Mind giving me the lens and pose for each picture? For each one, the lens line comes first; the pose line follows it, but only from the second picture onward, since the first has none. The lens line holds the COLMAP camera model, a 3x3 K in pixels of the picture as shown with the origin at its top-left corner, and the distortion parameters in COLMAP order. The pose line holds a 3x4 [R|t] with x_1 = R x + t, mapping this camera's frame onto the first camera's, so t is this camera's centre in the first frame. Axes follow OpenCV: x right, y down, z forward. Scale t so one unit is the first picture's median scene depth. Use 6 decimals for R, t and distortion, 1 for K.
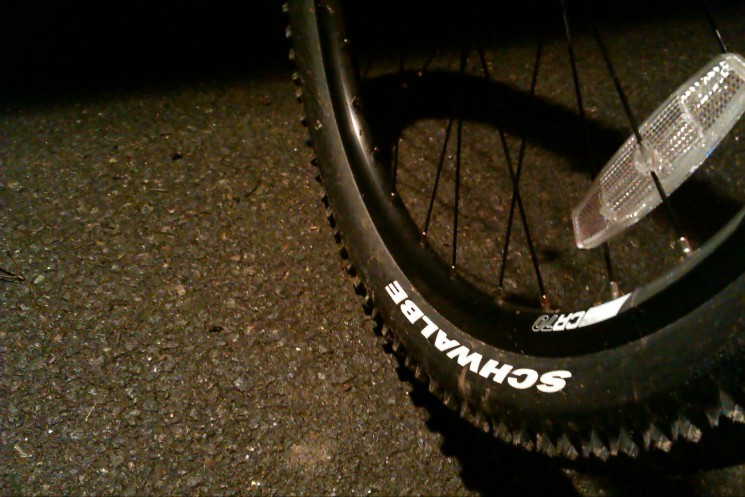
lens RADIAL K [[788.1, 0, 375.6], [0, 788.1, 251.3], [0, 0, 1]] dist [0.060075, 0.000000]
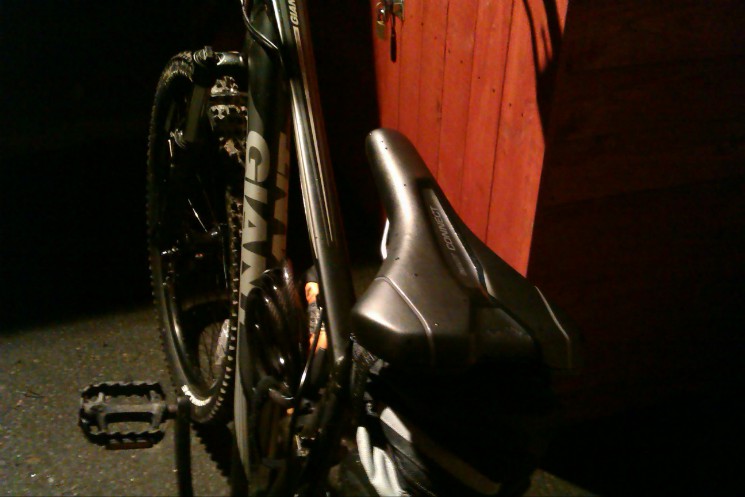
lens RADIAL K [[788.1, 0, 372.2], [0, 788.1, 242.7], [0, 0, 1]] dist [0.060075, 0.000000]
pose [[0.993972, -0.037961, 0.102850, 0.343014], [0.059884, 0.973817, -0.219306, 0.166906], [-0.091832, 0.224143, 0.970220, -1.603701]]
